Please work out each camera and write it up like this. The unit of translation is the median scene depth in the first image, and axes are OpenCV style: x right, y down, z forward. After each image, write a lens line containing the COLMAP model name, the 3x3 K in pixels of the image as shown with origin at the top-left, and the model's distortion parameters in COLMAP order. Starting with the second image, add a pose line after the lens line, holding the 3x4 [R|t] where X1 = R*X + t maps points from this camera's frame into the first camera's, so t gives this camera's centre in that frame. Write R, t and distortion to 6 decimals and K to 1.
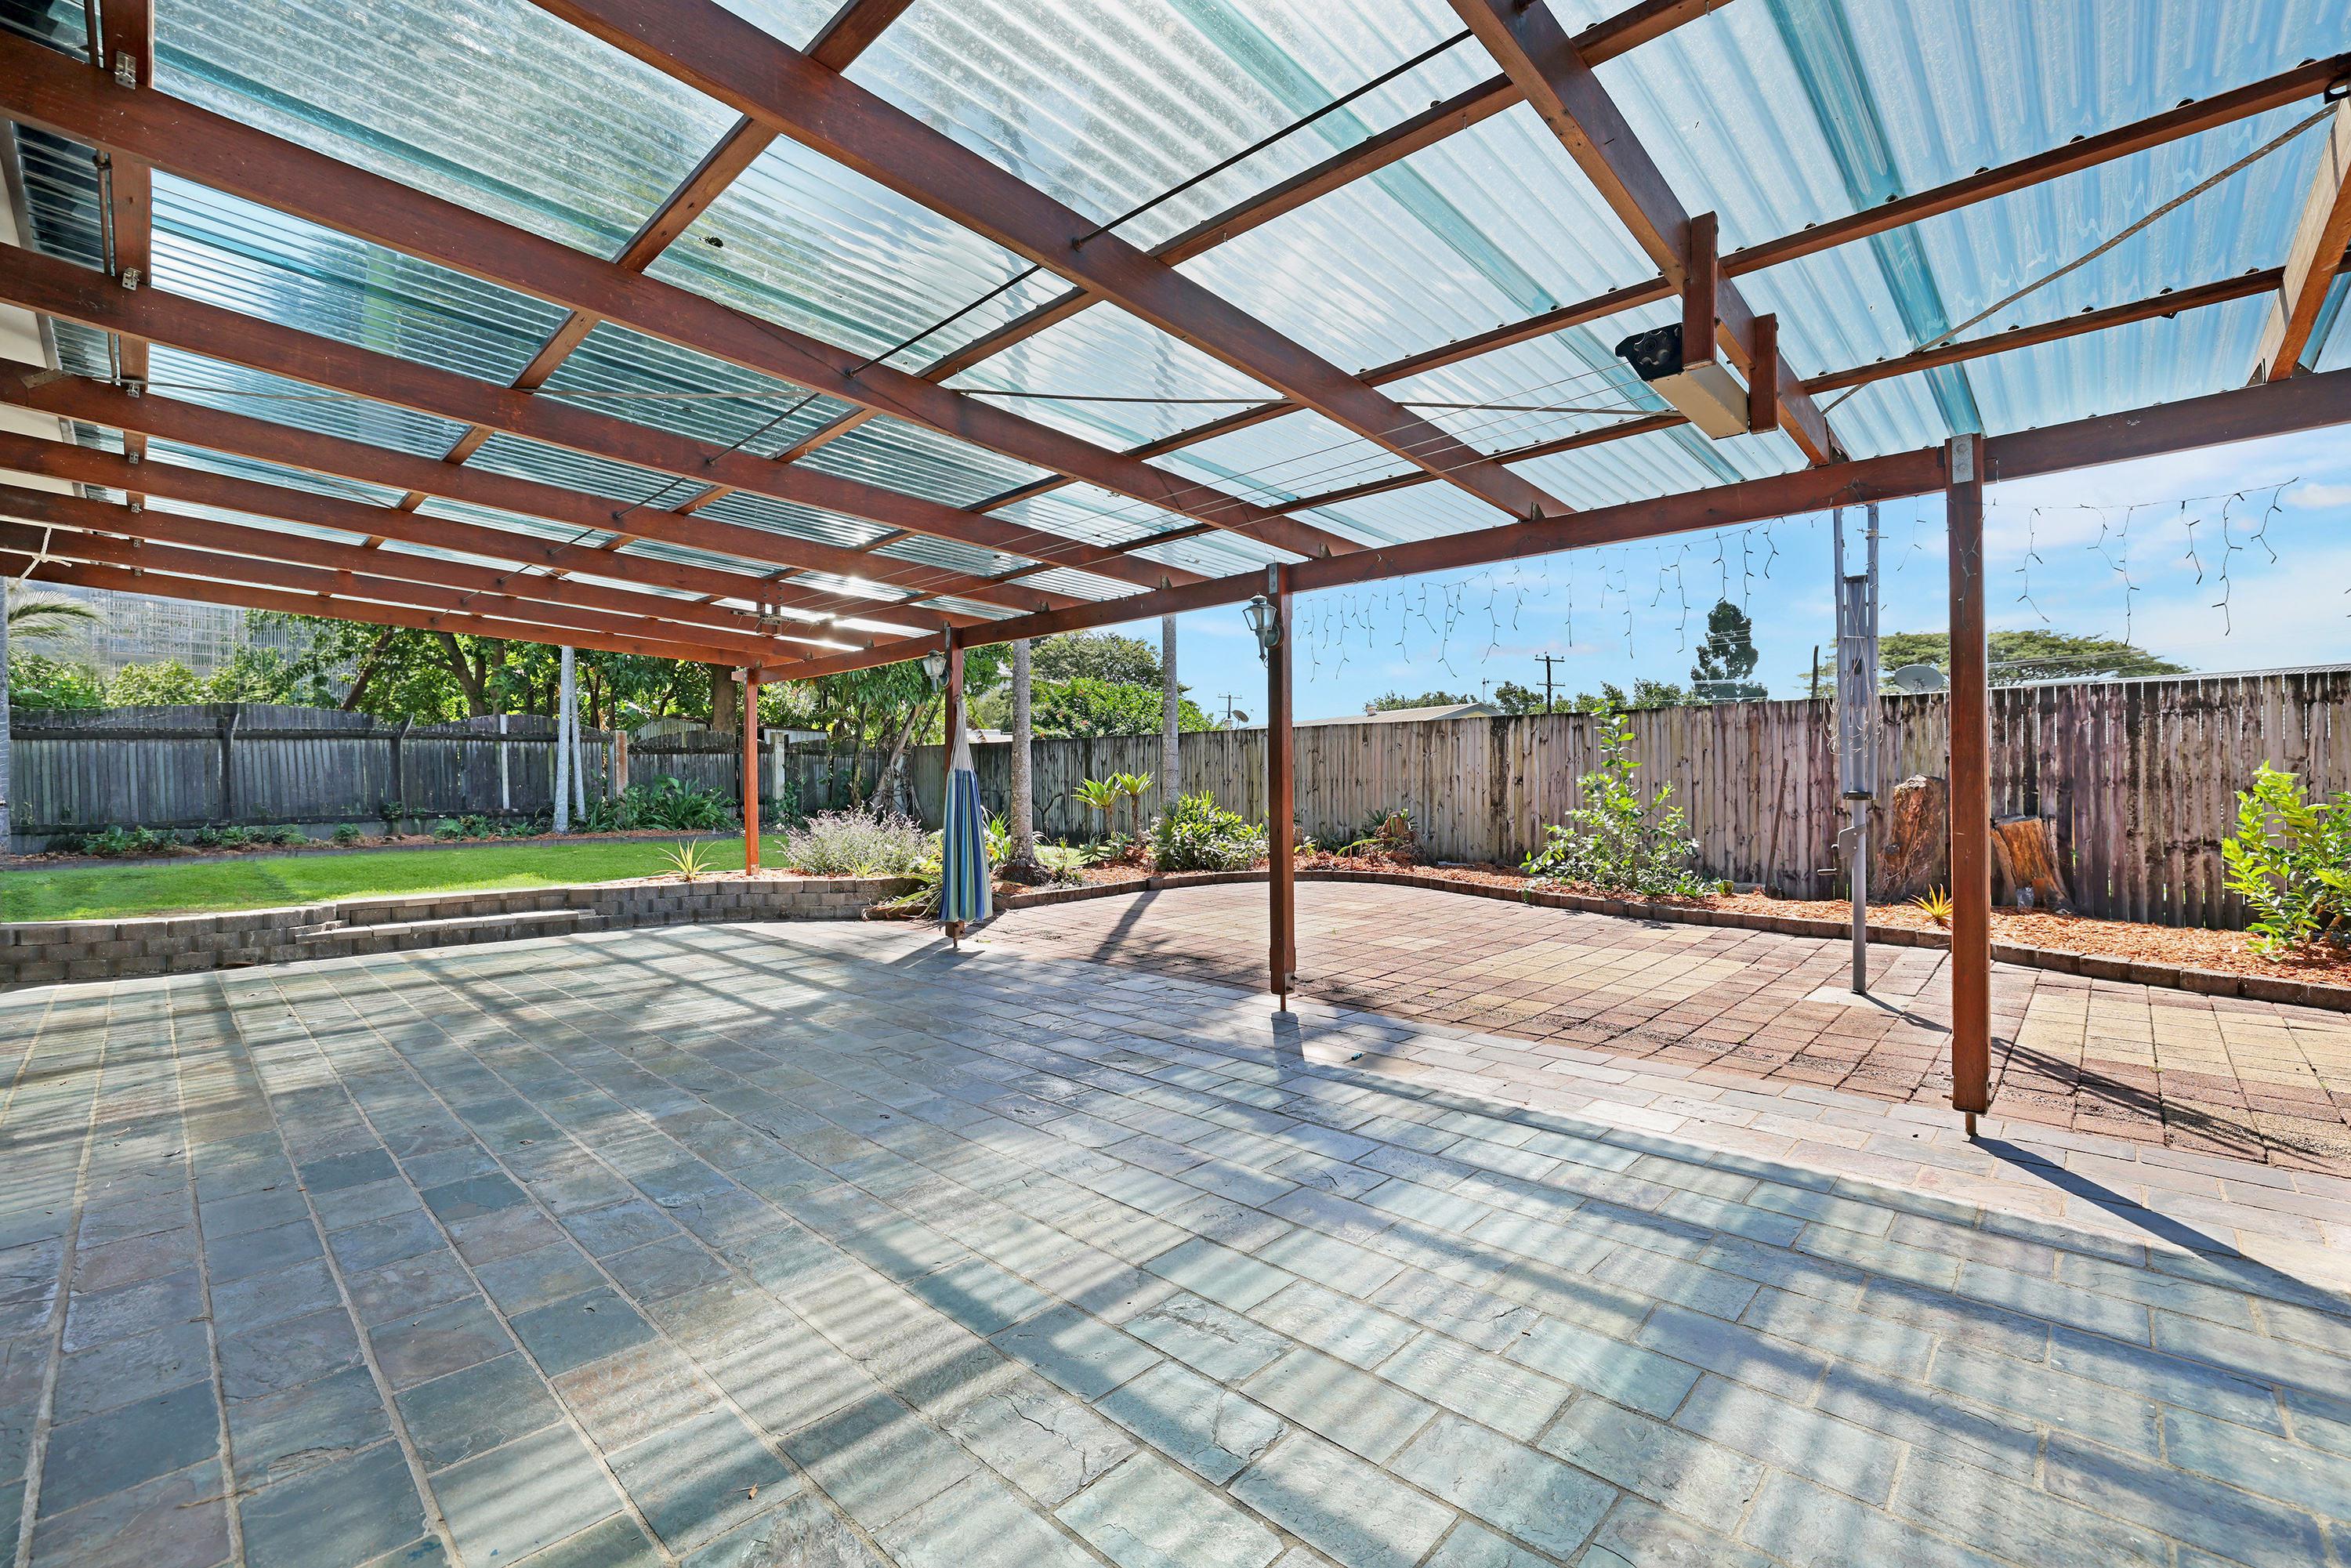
lens RADIAL K [[1013.5, 0, 1175.5], [0, 1013.5, 784.0], [0, 0, 1]] dist [-0.024820, 0.000006]
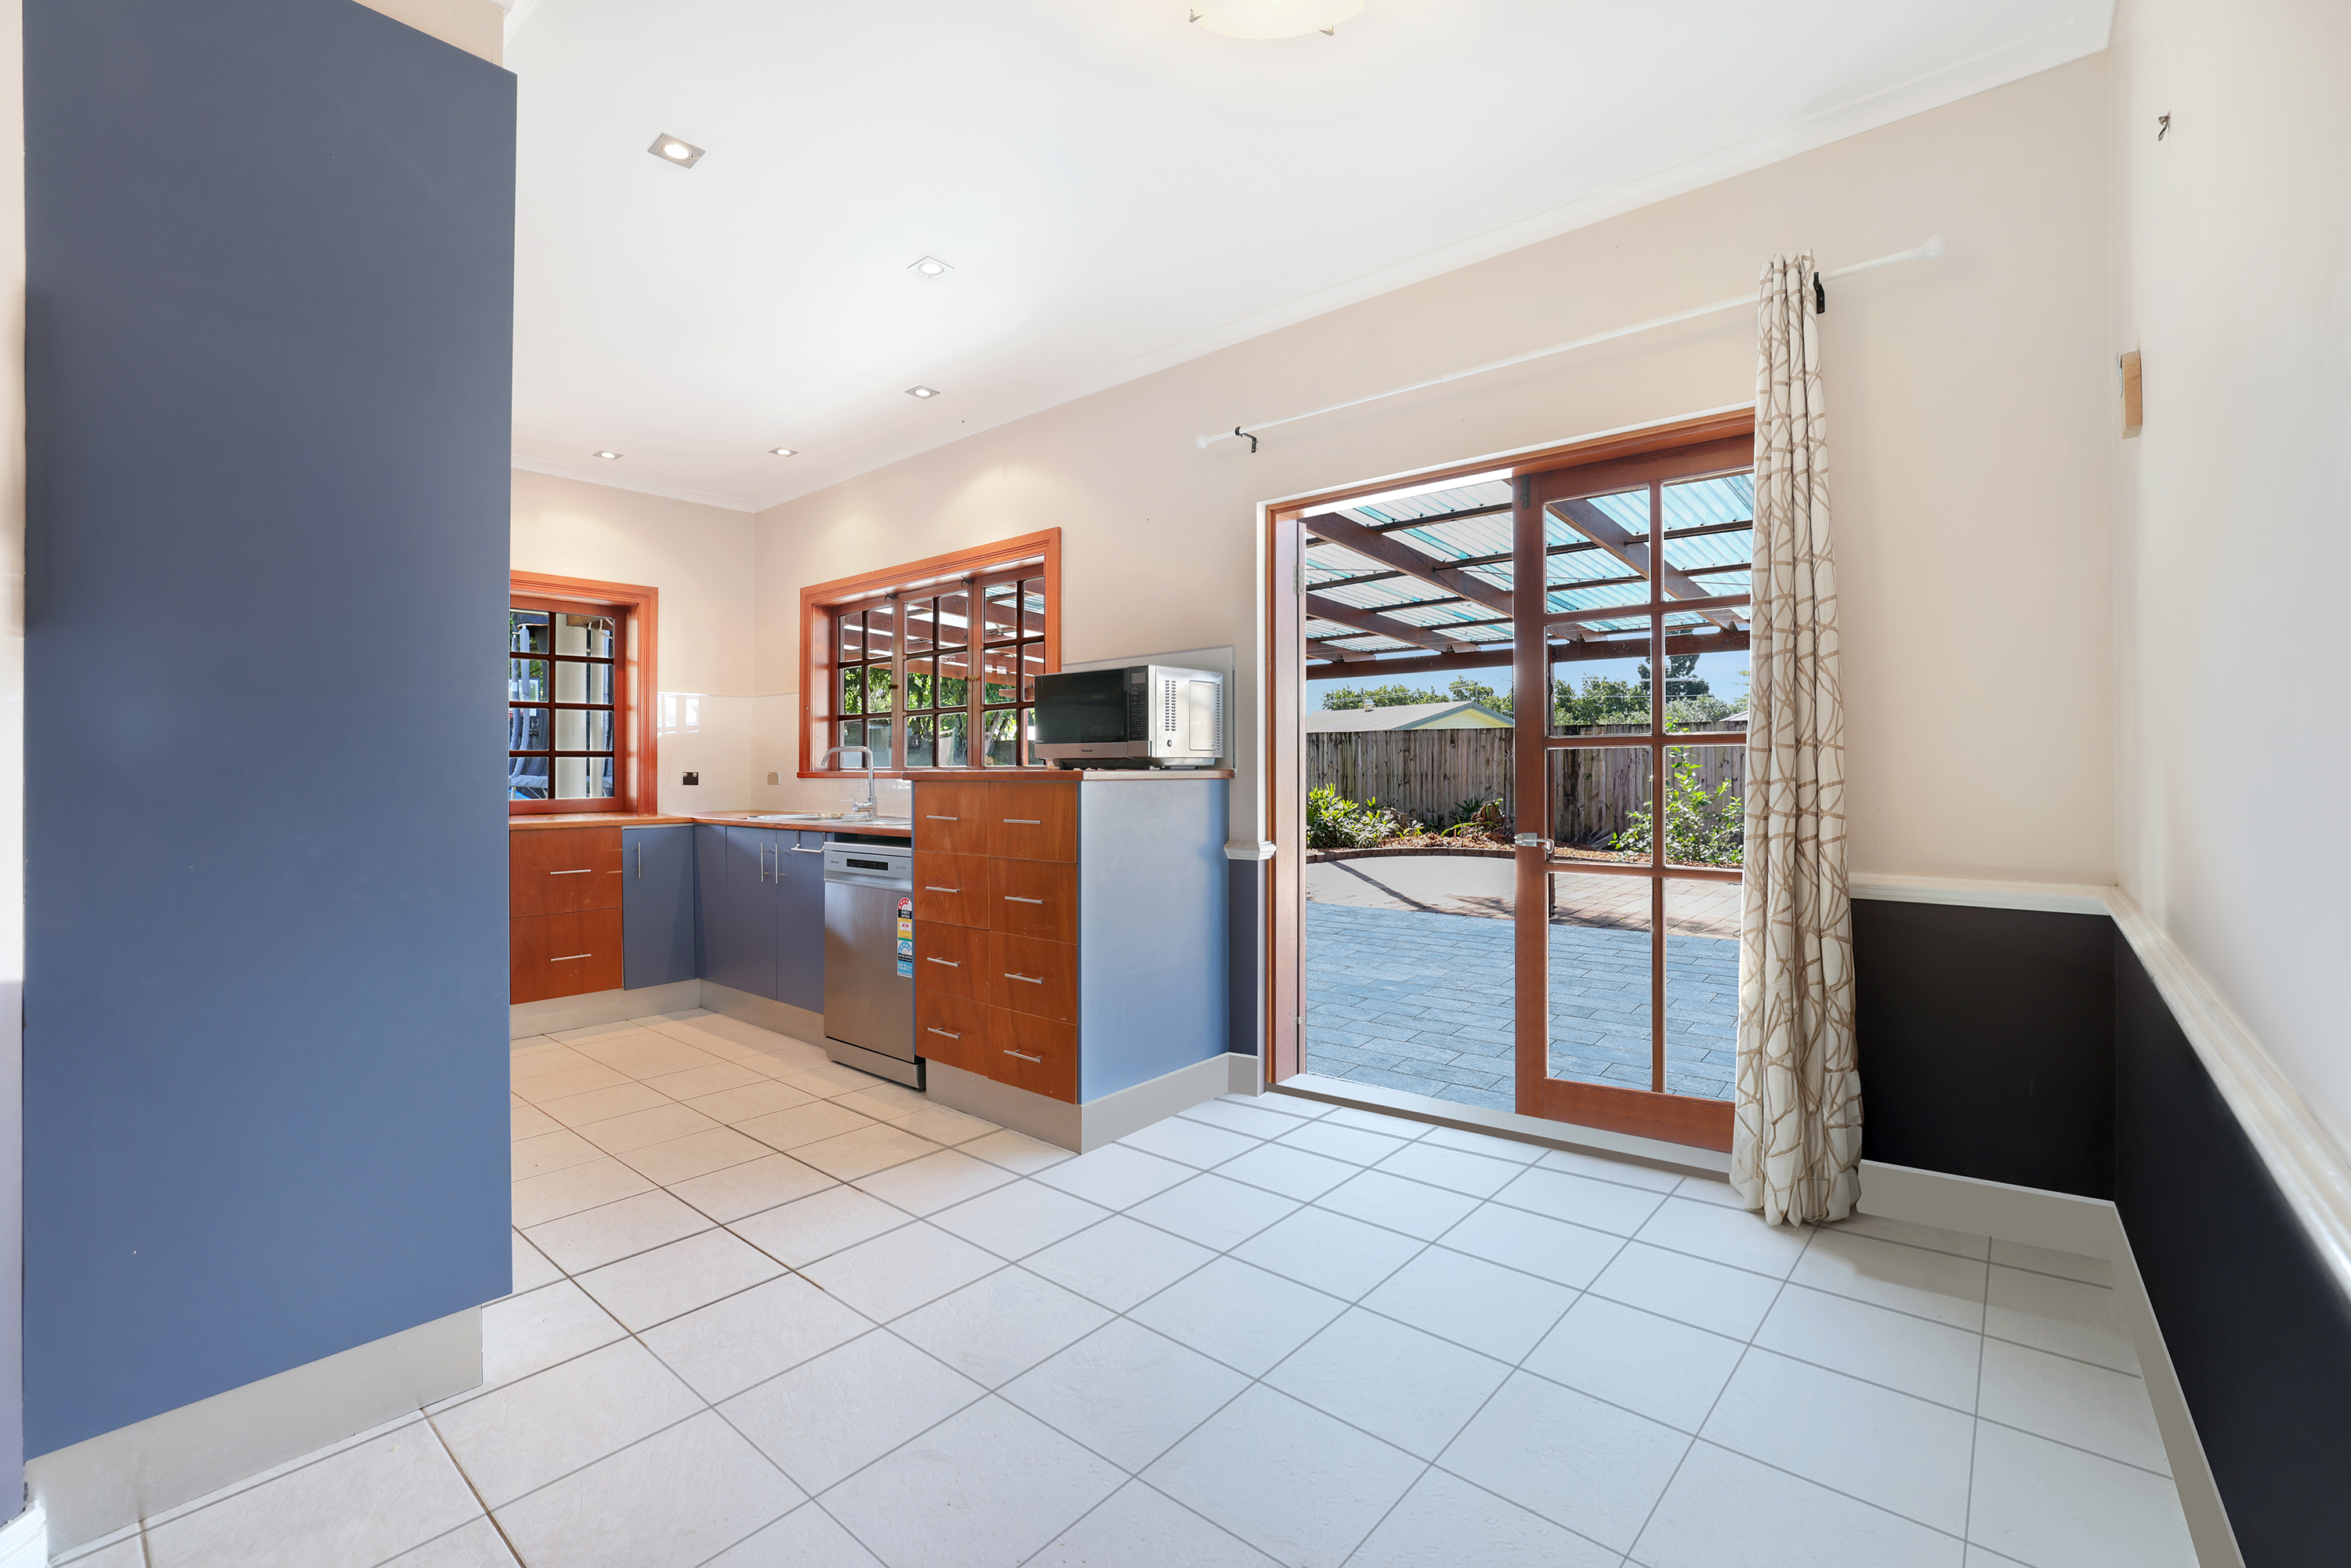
lens RADIAL K [[1013.5, 0, 1175.5], [0, 1013.5, 784.0], [0, 0, 1]] dist [-0.024820, 0.000006]
pose [[0.998725, 0.003677, 0.050349, -0.309591], [-0.004188, 0.999941, 0.010052, -0.005934], [-0.050310, -0.010250, 0.998681, -0.302822]]
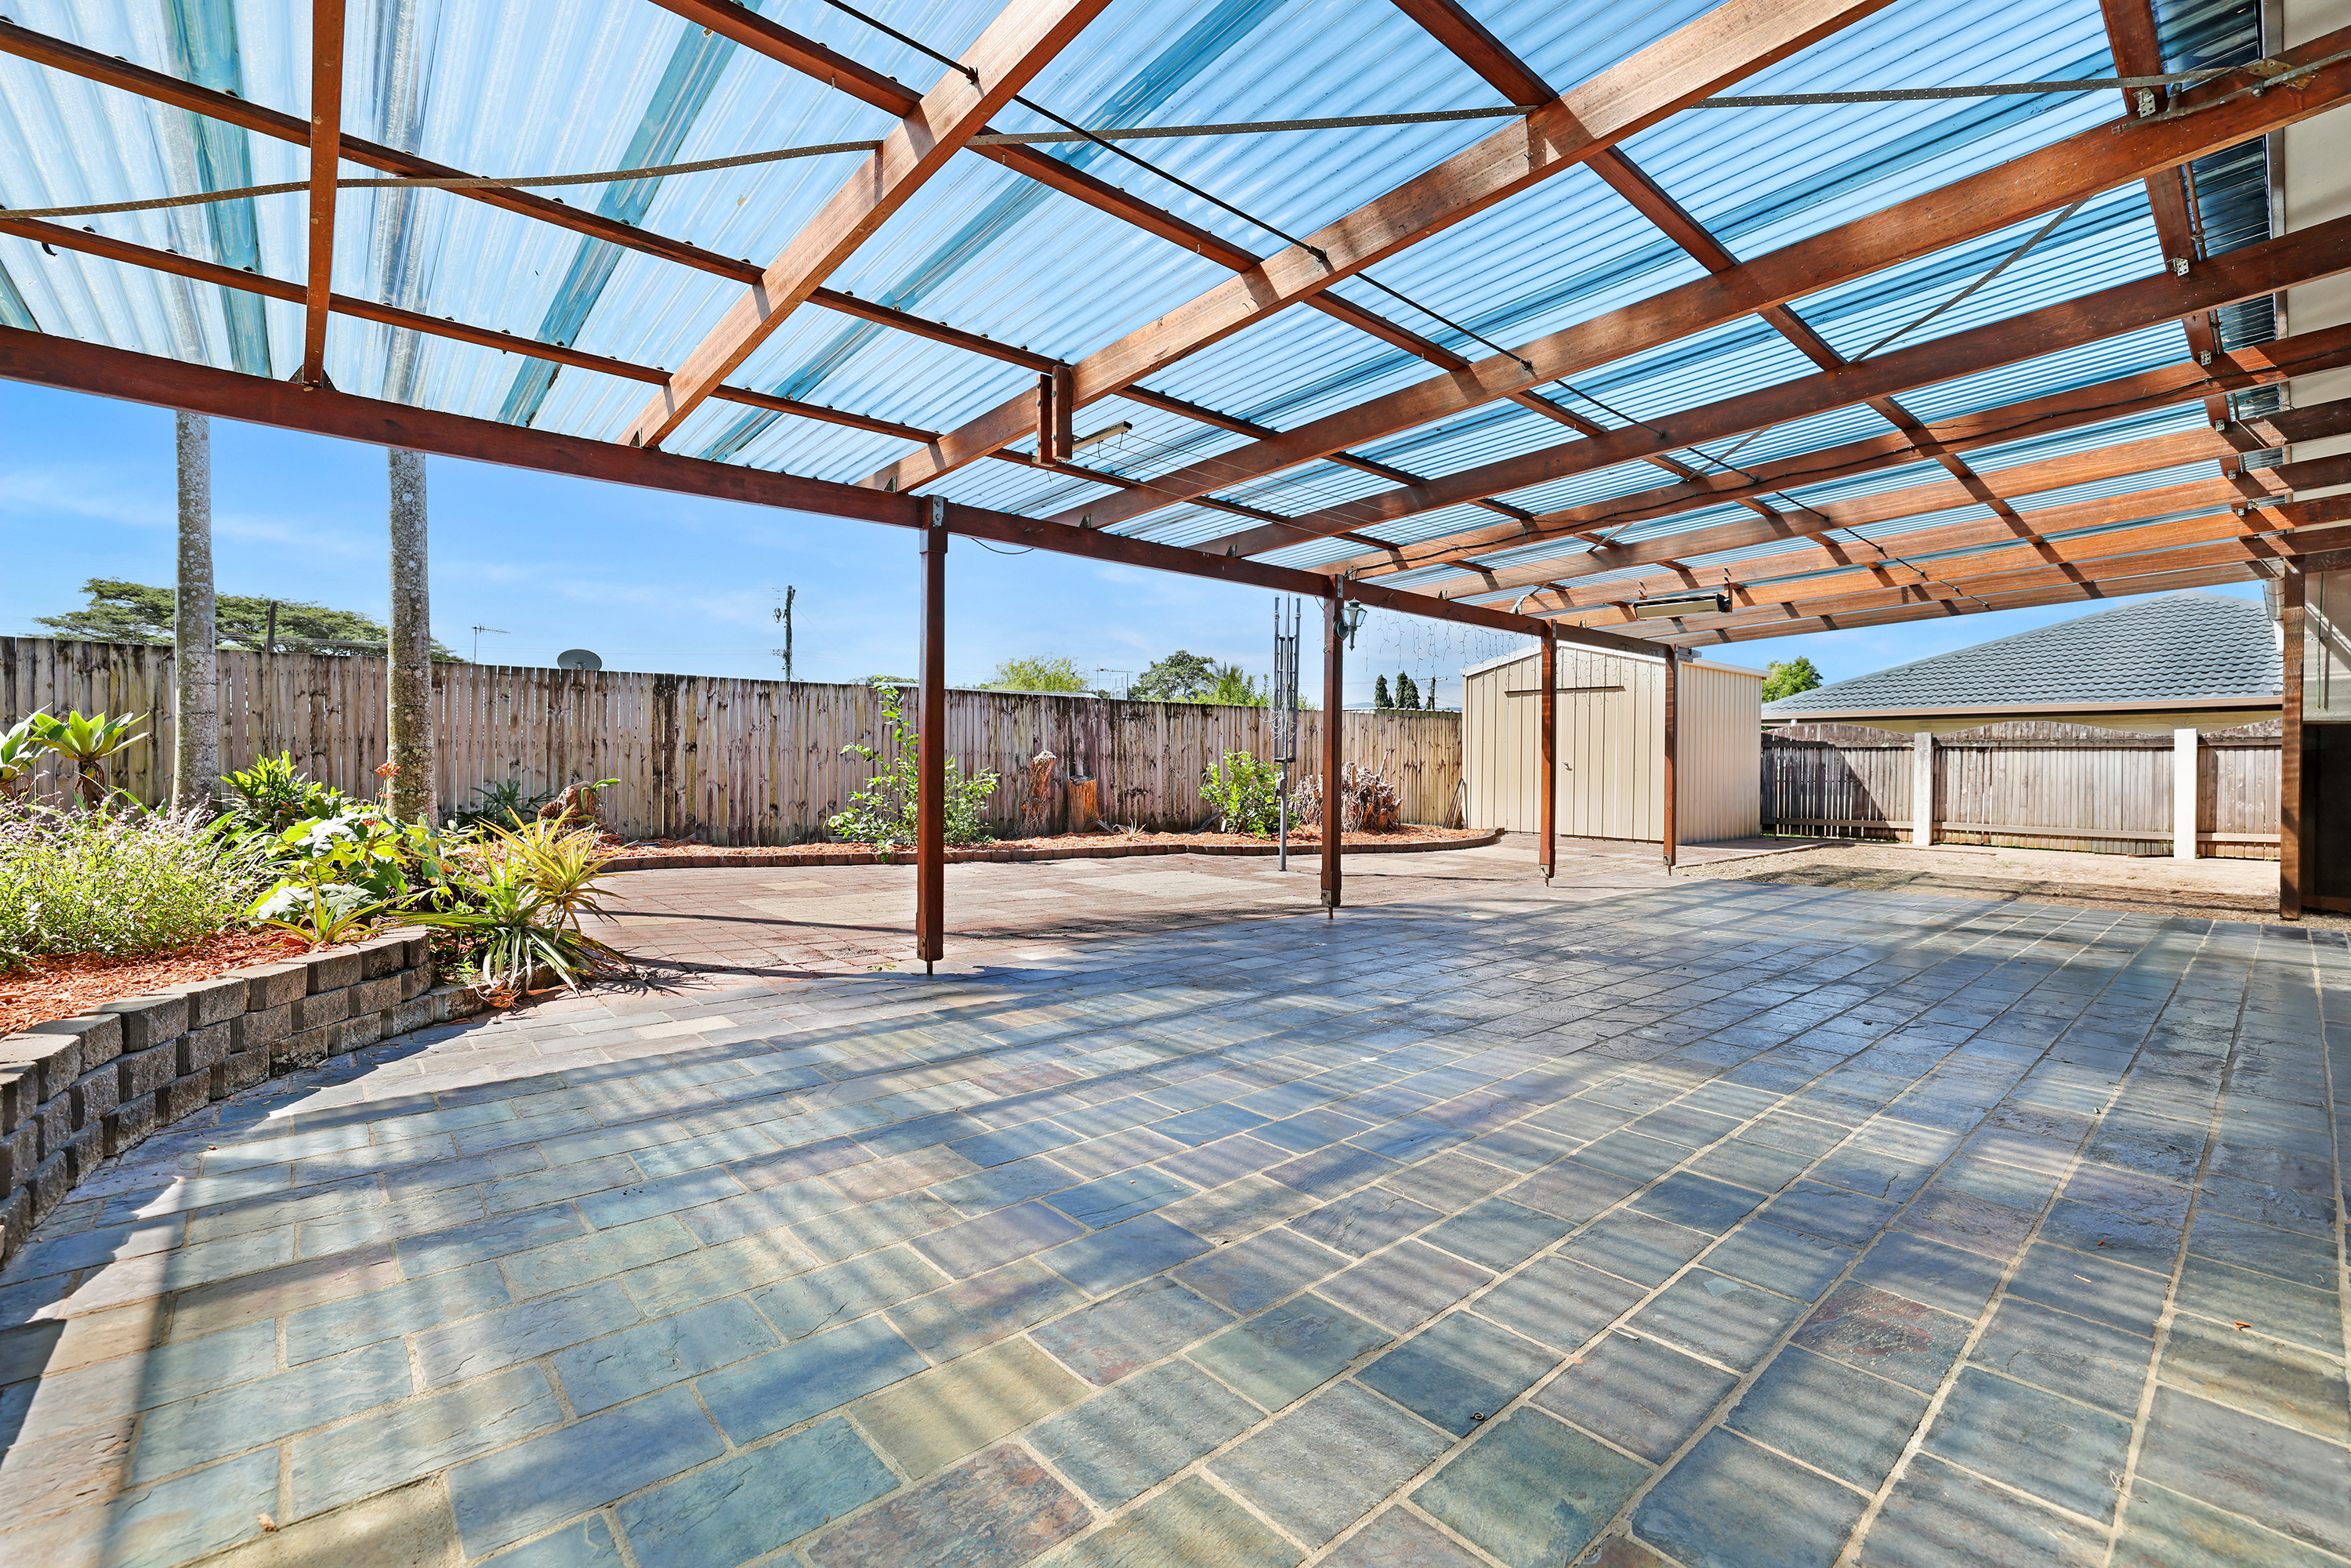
lens RADIAL K [[1013.5, 0, 1175.5], [0, 1013.5, 784.0], [0, 0, 1]] dist [-0.024820, 0.000006]
pose [[0.084559, -0.018857, 0.996240, -0.685146], [-0.012911, 0.999716, 0.020018, 0.007751], [-0.996335, -0.014555, 0.084292, 0.635816]]
